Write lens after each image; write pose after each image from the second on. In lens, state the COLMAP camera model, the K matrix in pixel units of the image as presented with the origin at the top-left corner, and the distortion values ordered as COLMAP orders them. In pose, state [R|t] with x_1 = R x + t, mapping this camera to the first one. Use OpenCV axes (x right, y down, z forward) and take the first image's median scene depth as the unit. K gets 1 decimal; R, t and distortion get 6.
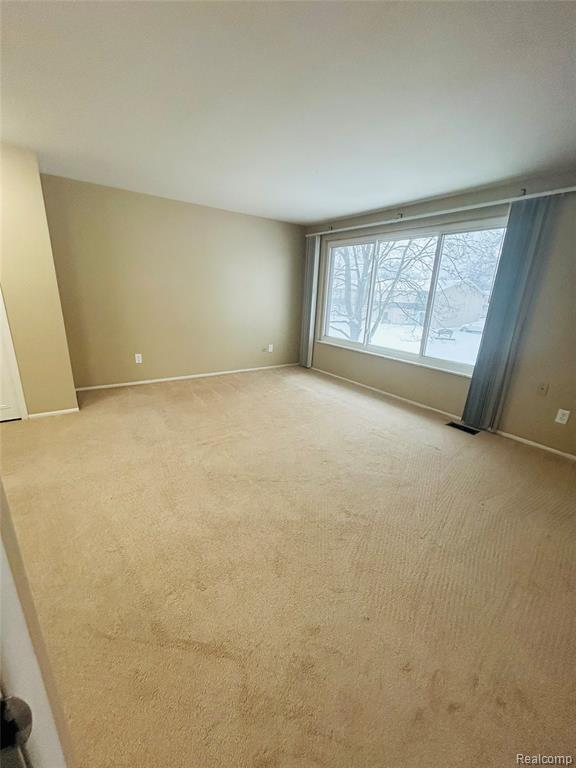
lens RADIAL K [[306.9, 0, 287.6], [0, 306.9, 384.5], [0, 0, 1]] dist [-0.002928, -0.000331]
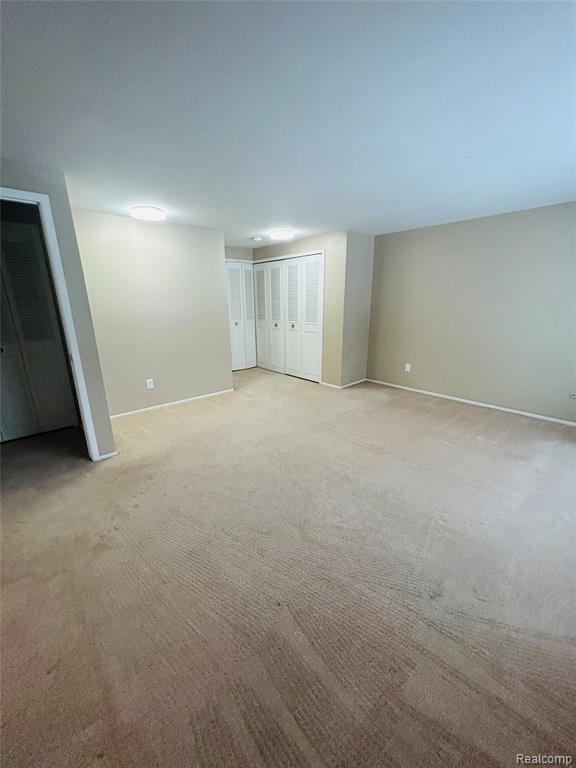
lens RADIAL K [[306.9, 0, 288.8], [0, 306.9, 384.1], [0, 0, 1]] dist [-0.002928, -0.000331]
pose [[0.135239, 0.226466, -0.964585, 0.622713], [-0.275623, 0.943701, 0.182920, -0.120085], [0.951705, 0.241124, 0.190044, 0.381975]]
